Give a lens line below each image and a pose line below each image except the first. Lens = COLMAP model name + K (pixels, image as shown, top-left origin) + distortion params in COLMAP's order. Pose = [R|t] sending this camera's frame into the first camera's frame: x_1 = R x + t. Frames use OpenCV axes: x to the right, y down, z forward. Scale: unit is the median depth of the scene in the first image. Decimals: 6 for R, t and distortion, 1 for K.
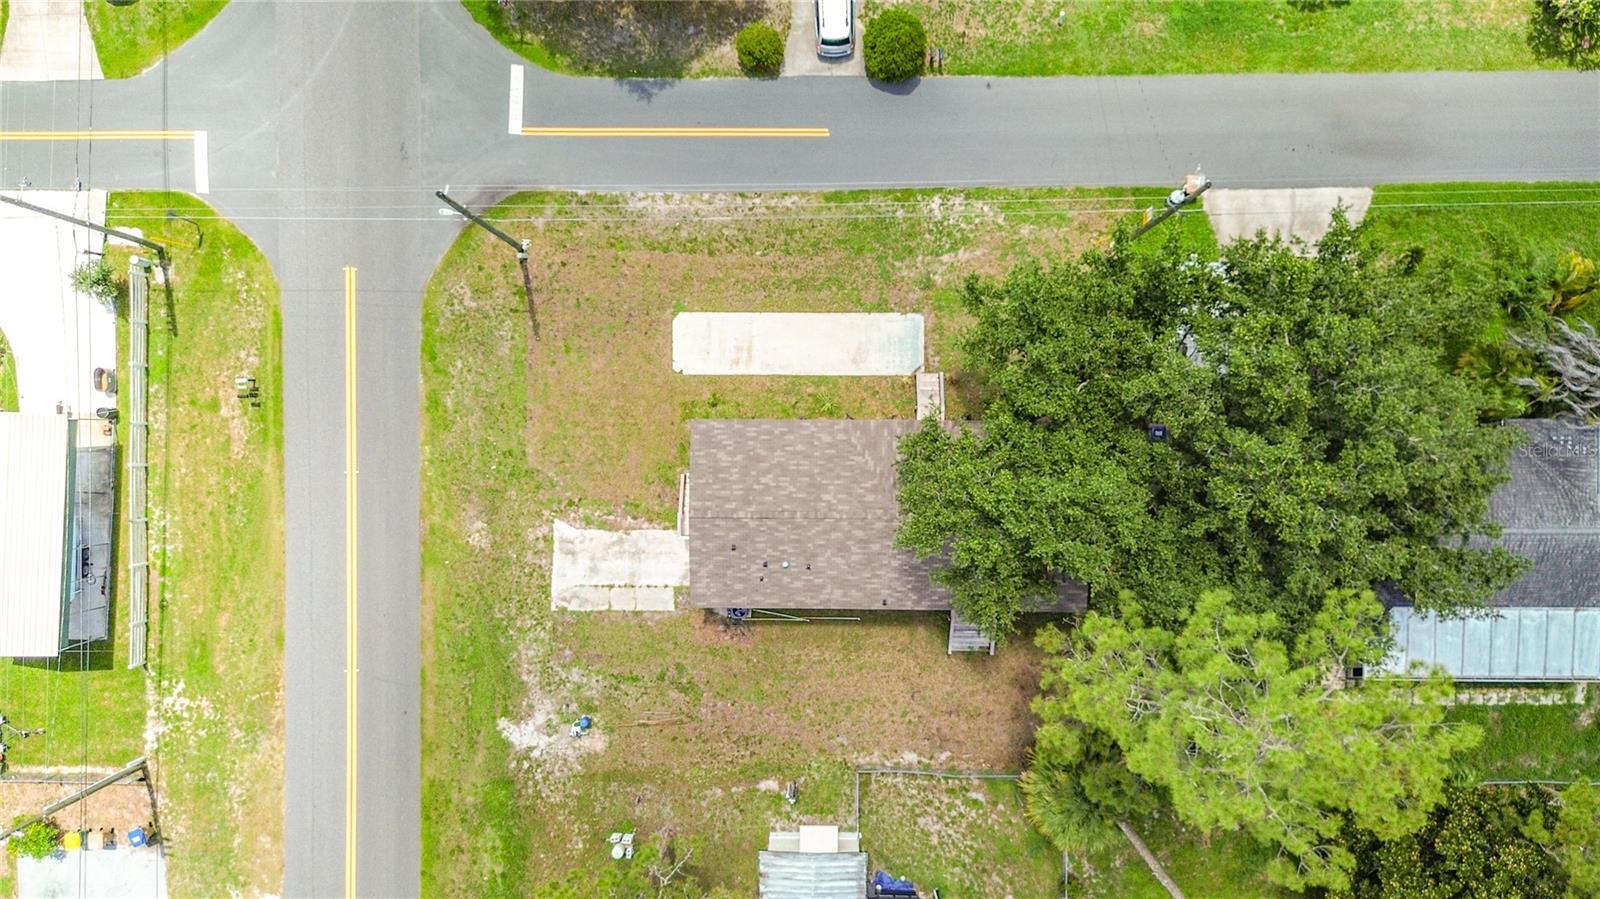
lens RADIAL K [[1167.8, 0, 789.8], [0, 1167.8, 446.7], [0, 0, 1]] dist [0.057591, -0.071881]
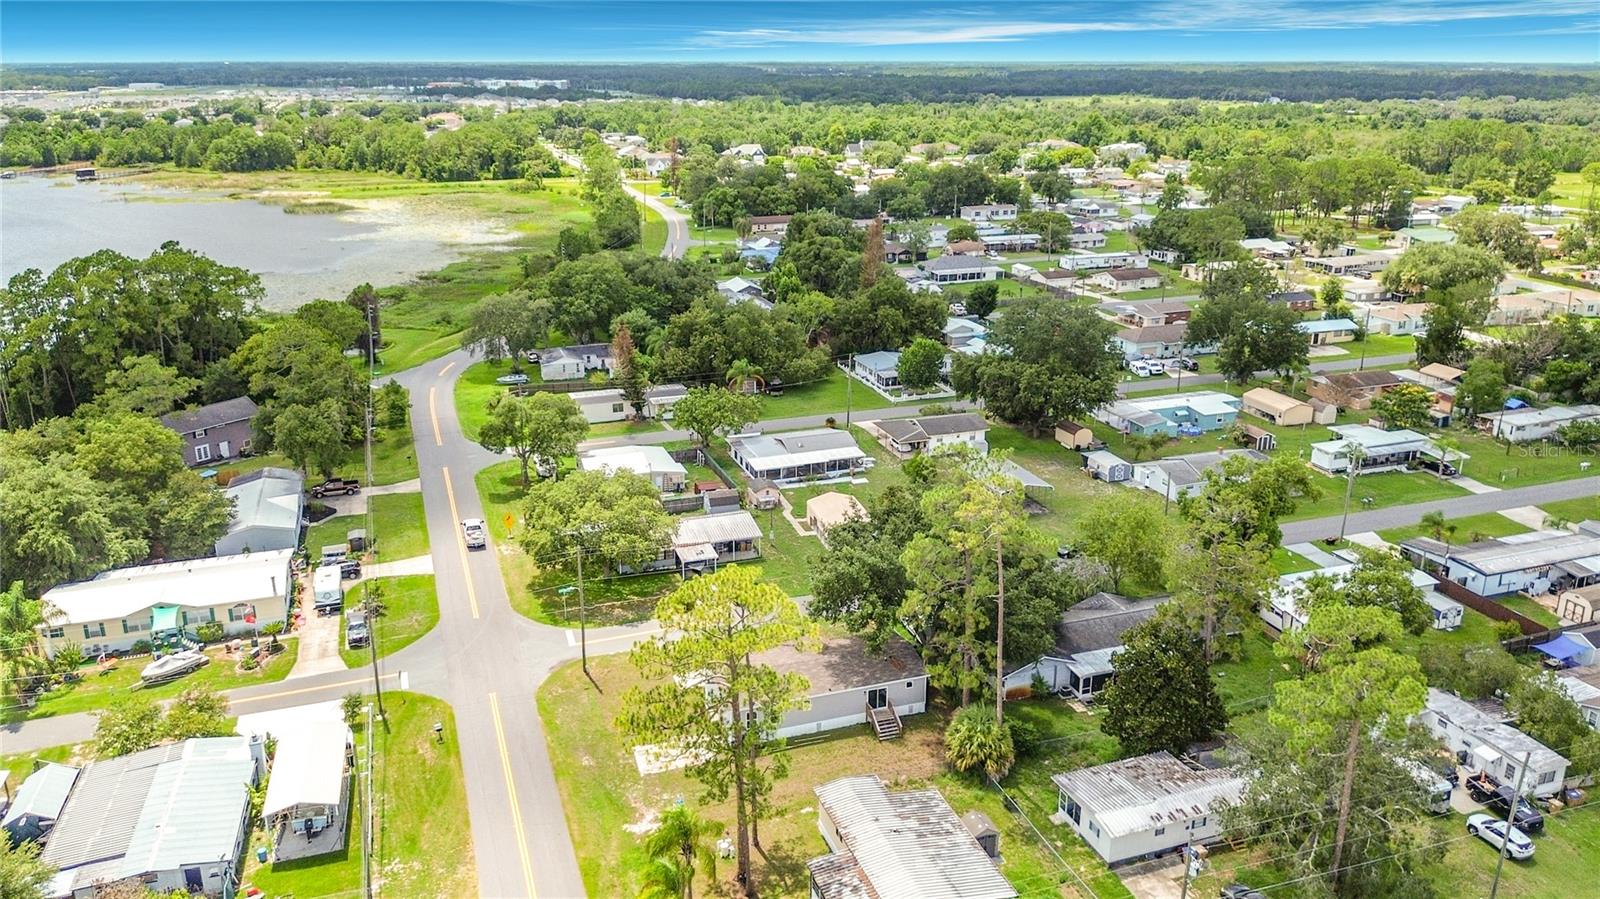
lens RADIAL K [[1167.8, 0, 789.8], [0, 1167.8, 446.7], [0, 0, 1]] dist [0.057591, -0.071881]
pose [[0.945643, -0.090980, 0.312220, -0.459676], [0.325125, 0.285939, -0.901406, 1.479963], [-0.007266, 0.953919, 0.299976, 0.089767]]
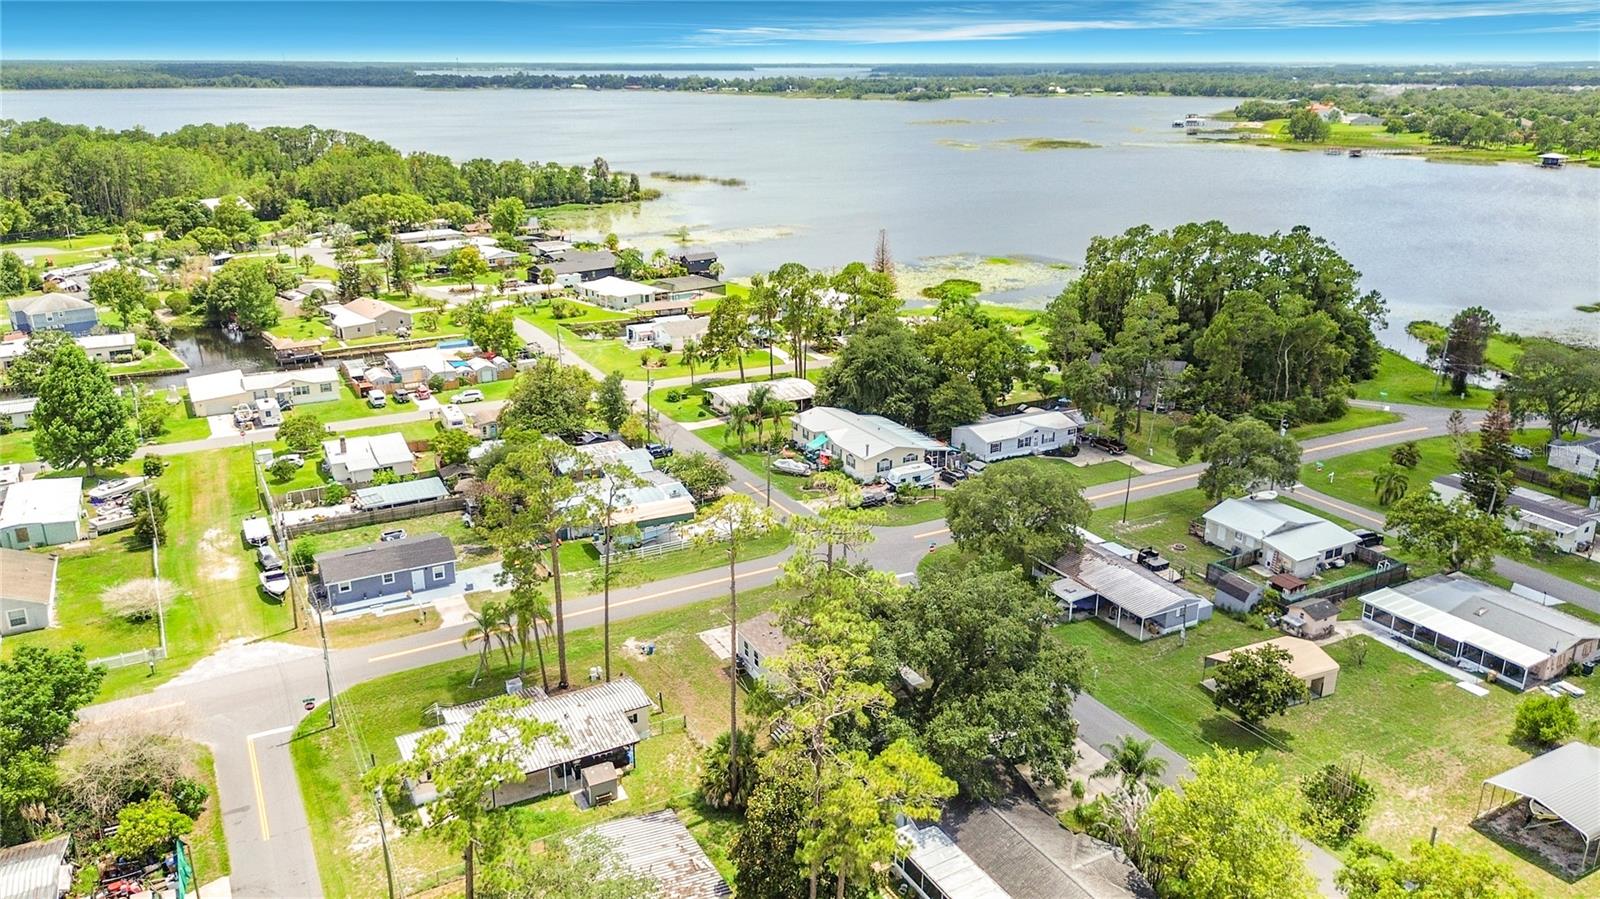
lens RADIAL K [[1167.8, 0, 789.8], [0, 1167.8, 446.7], [0, 0, 1]] dist [0.057591, -0.071881]
pose [[0.472010, 0.291518, -0.832000, 1.435627], [-0.881418, 0.137258, -0.451953, 0.803862], [-0.017554, 0.946666, 0.321737, 0.062238]]
